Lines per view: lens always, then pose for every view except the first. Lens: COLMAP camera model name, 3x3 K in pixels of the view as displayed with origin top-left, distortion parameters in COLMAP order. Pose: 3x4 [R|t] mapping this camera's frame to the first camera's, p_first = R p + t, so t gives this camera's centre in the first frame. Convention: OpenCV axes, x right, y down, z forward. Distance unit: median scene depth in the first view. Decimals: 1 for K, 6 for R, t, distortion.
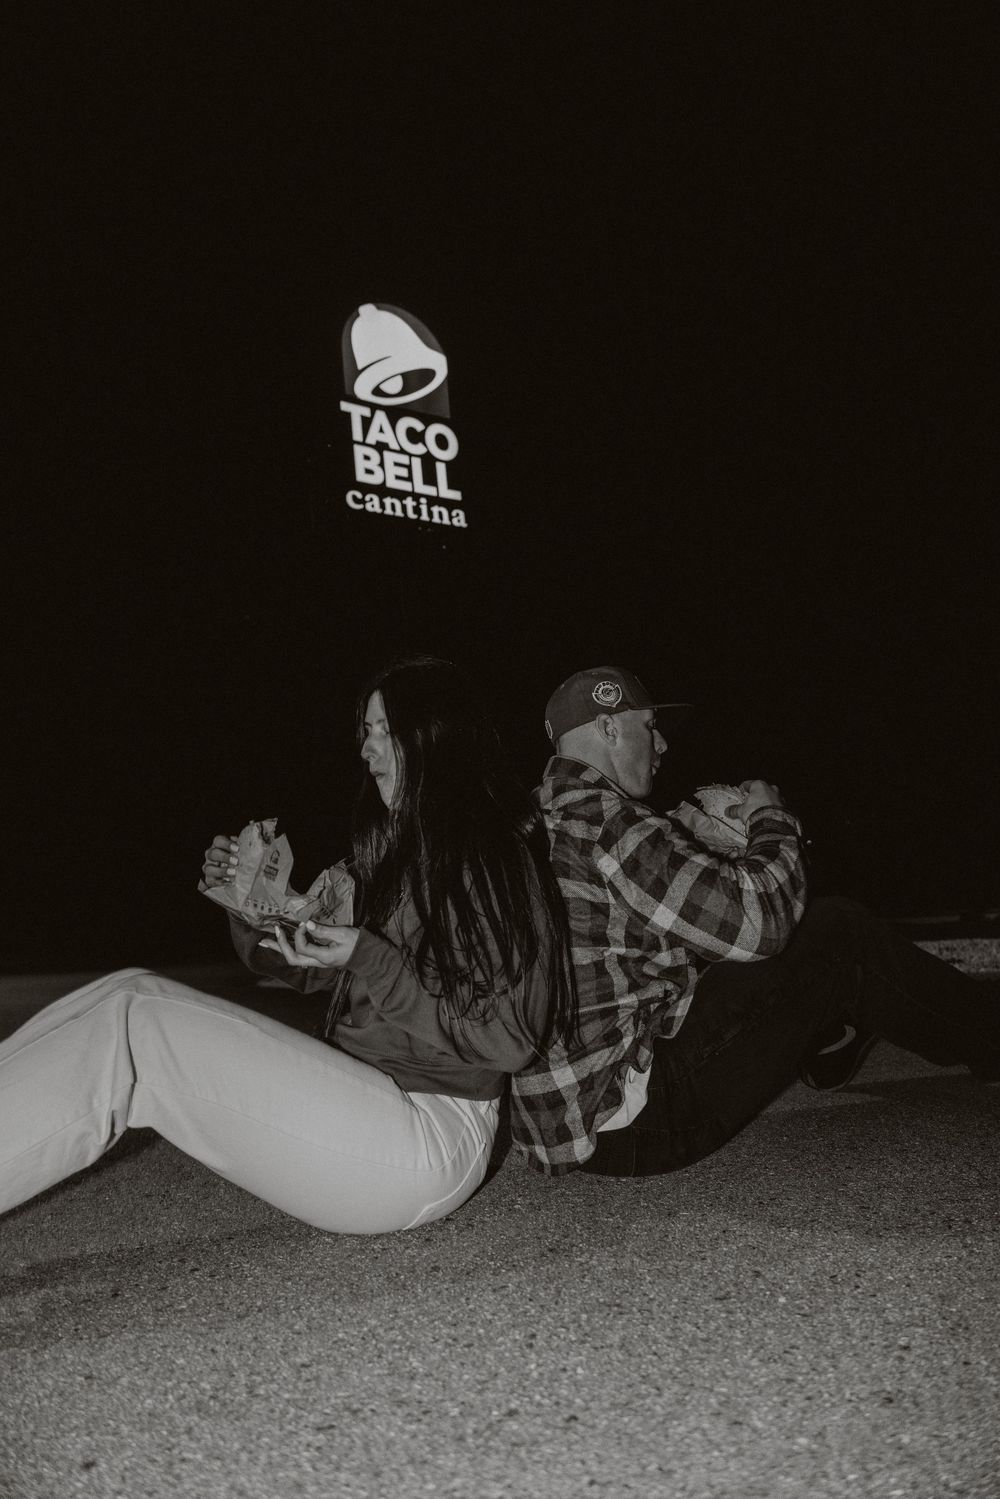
lens RADIAL K [[974.8, 0, 491.2], [0, 974.8, 751.7], [0, 0, 1]] dist [-0.000474, -0.000694]
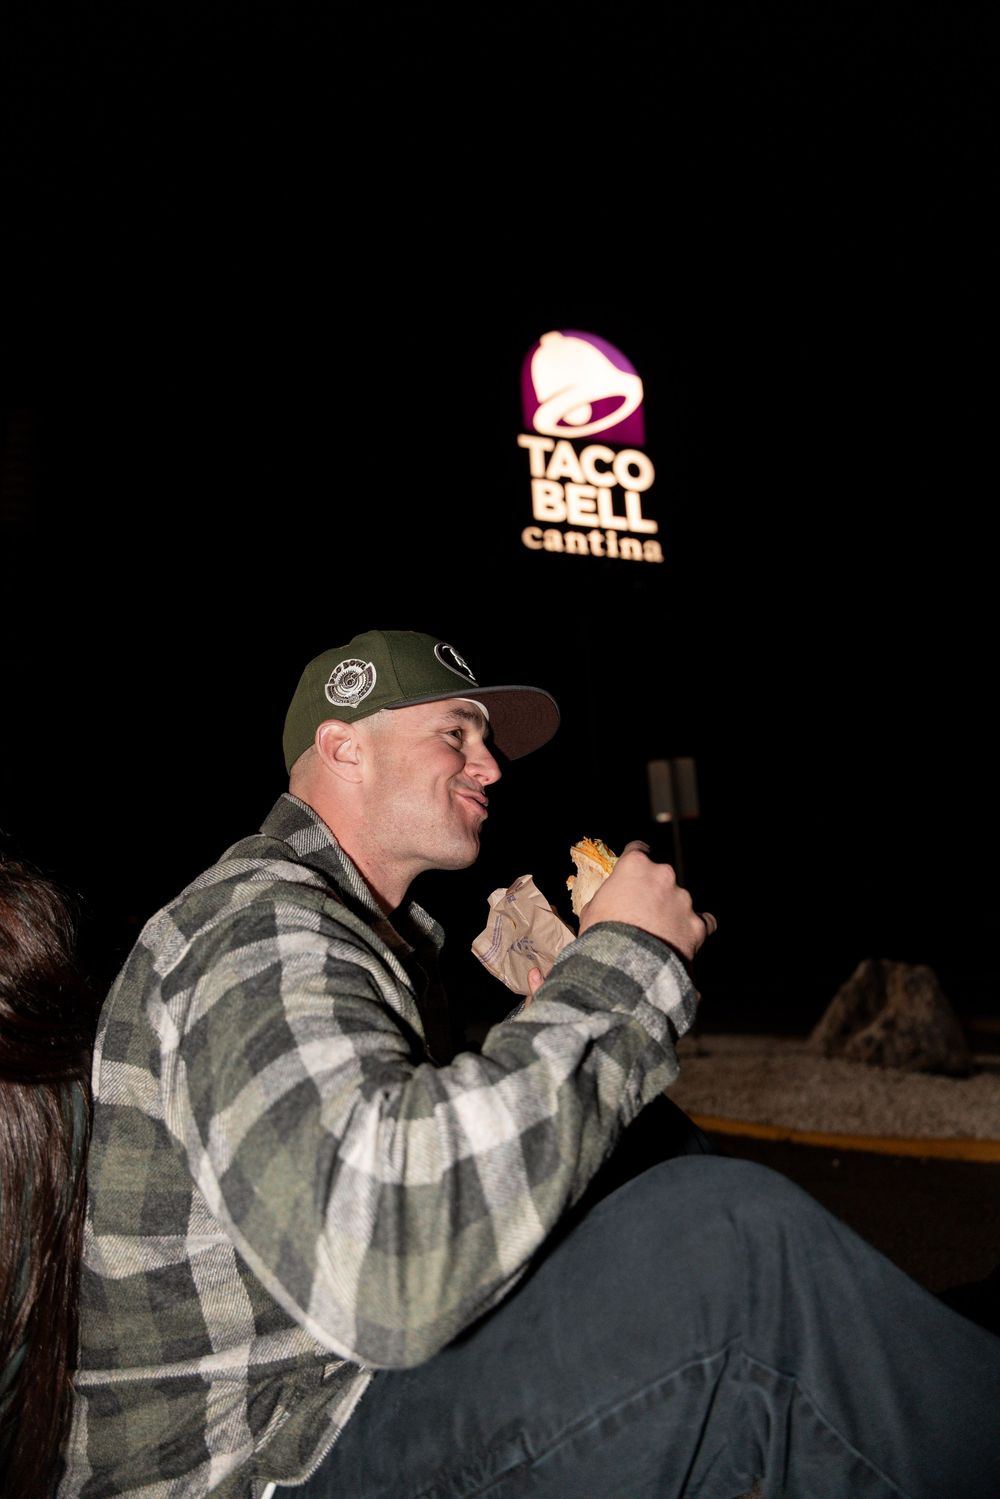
lens RADIAL K [[974.8, 0, 505.7], [0, 974.8, 747.6], [0, 0, 1]] dist [-0.000474, -0.000694]
pose [[0.963869, -0.018554, -0.265730, 0.074500], [0.000242, 0.997632, -0.068780, 0.002368], [0.266377, 0.066230, 0.961591, 0.117730]]
